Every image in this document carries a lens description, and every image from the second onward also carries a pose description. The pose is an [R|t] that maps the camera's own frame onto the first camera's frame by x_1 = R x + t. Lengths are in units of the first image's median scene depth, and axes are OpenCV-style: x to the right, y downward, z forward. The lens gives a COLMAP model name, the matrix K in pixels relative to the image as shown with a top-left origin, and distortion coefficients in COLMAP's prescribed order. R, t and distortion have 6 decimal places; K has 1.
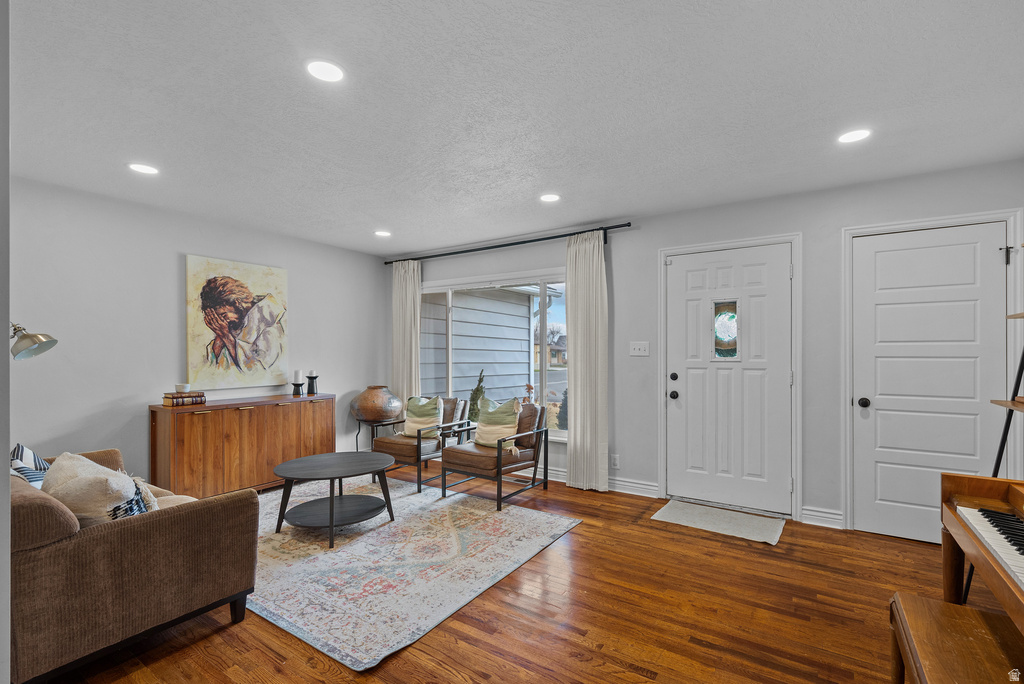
lens RADIAL K [[464.6, 0, 524.6], [0, 464.6, 351.5], [0, 0, 1]] dist [0.000300, 0.000038]
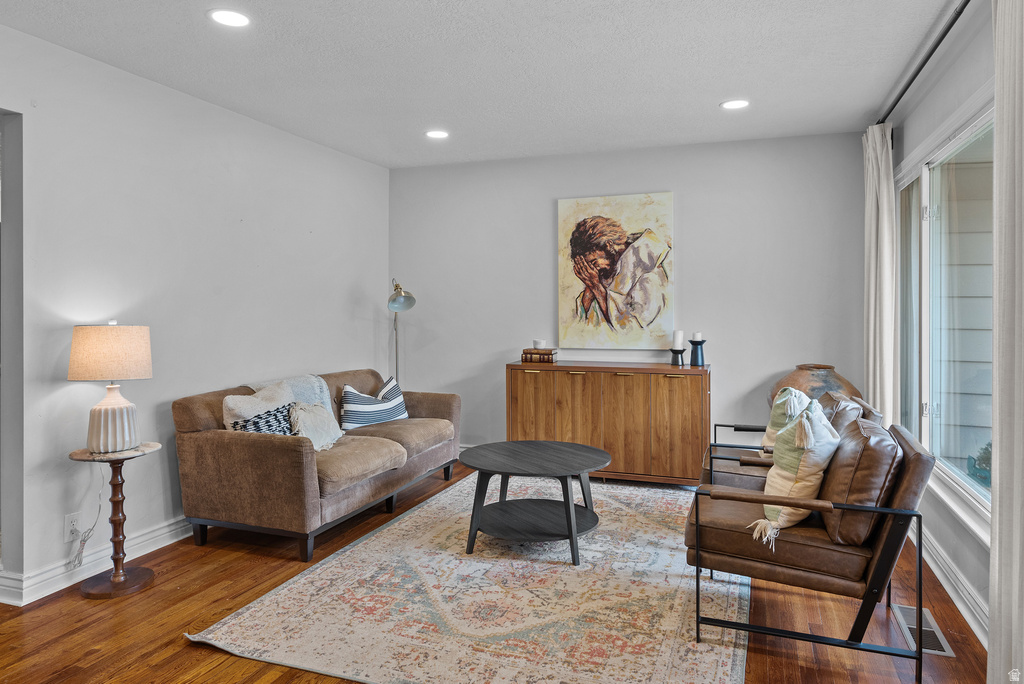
lens RADIAL K [[653.5, 0, 515.0], [0, 653.5, 308.8], [0, 0, 1]] dist [0.000455, -0.000224]
pose [[0.219105, 0.002347, -0.975698, 0.502451], [0.001571, 0.999995, 0.002758, 0.003610], [0.975700, -0.002137, 0.219100, 0.616039]]
